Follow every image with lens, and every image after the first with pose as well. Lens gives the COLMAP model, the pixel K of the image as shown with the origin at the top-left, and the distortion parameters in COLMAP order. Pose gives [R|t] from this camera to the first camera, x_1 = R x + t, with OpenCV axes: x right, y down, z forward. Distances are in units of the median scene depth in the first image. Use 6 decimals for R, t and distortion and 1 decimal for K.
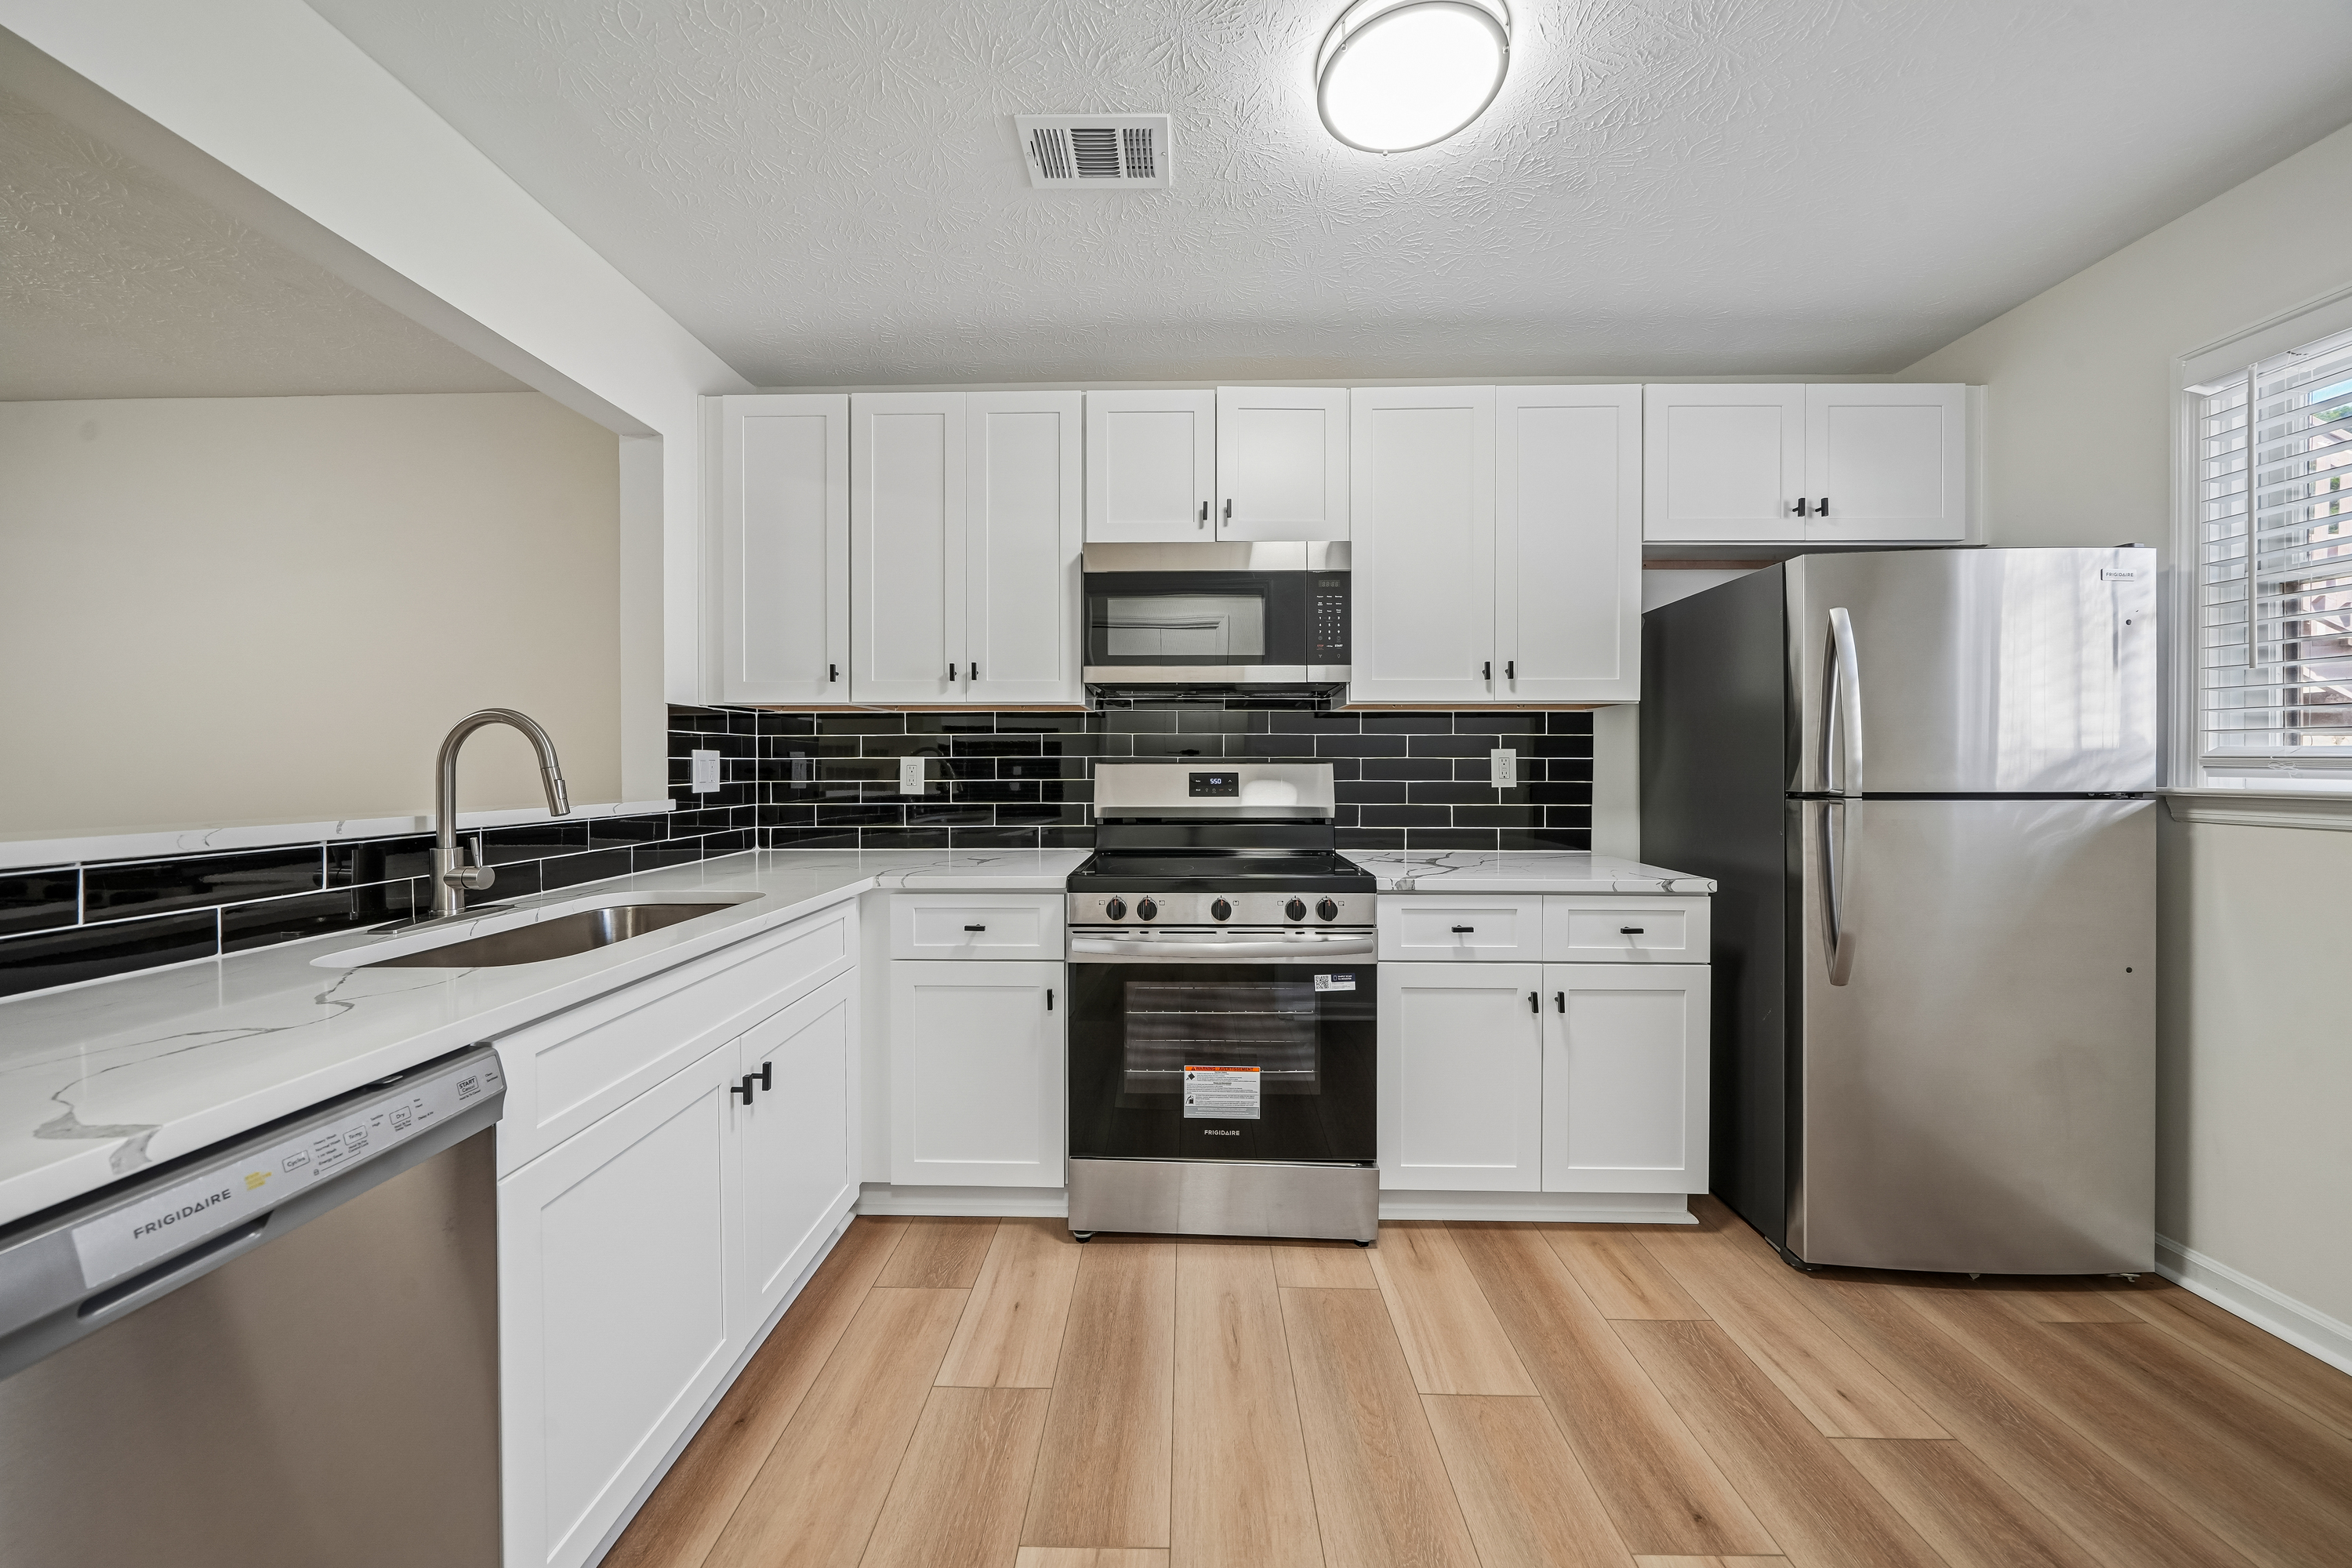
lens RADIAL K [[817.9, 0, 1173.8], [0, 817.9, 768.2], [0, 0, 1]] dist [-0.001573, 0.000402]
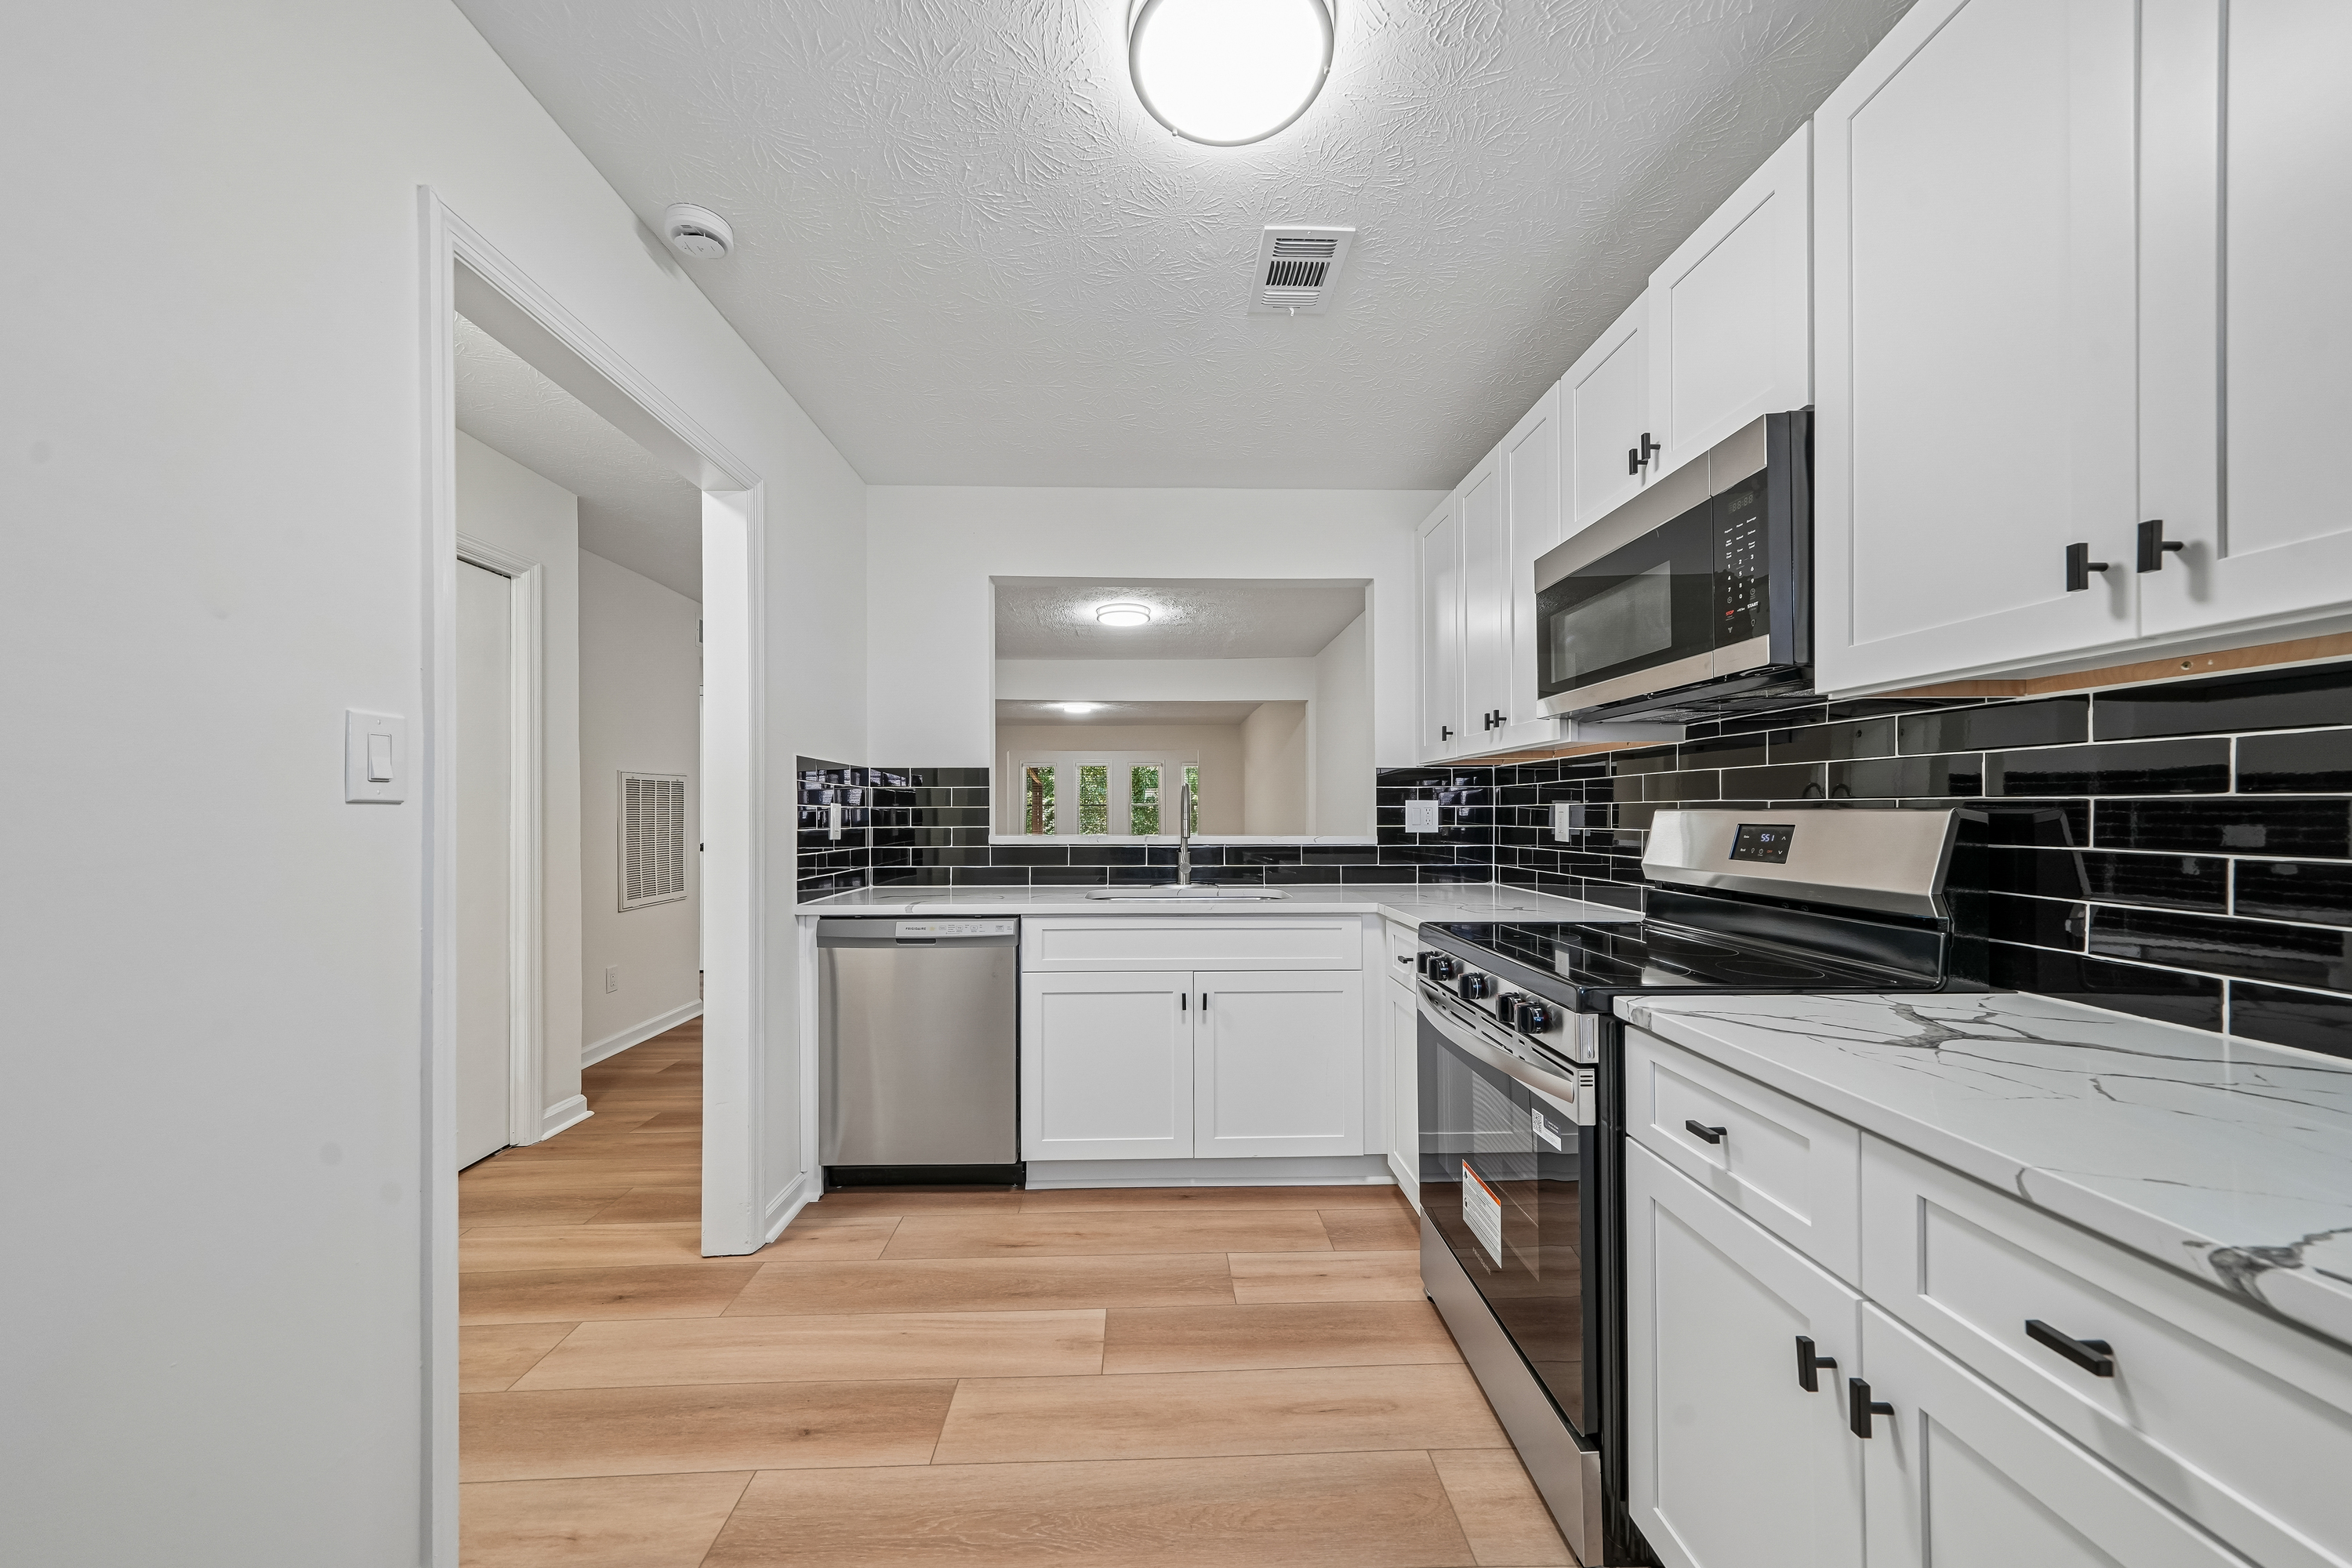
lens RADIAL K [[817.9, 0, 1171.9], [0, 817.9, 807.3], [0, 0, 1]] dist [-0.001573, 0.000402]
pose [[0.048304, -0.004583, -0.998822, 0.775970], [-0.002428, 0.999986, -0.004706, -0.004144], [0.998830, 0.002652, 0.048292, 0.582278]]
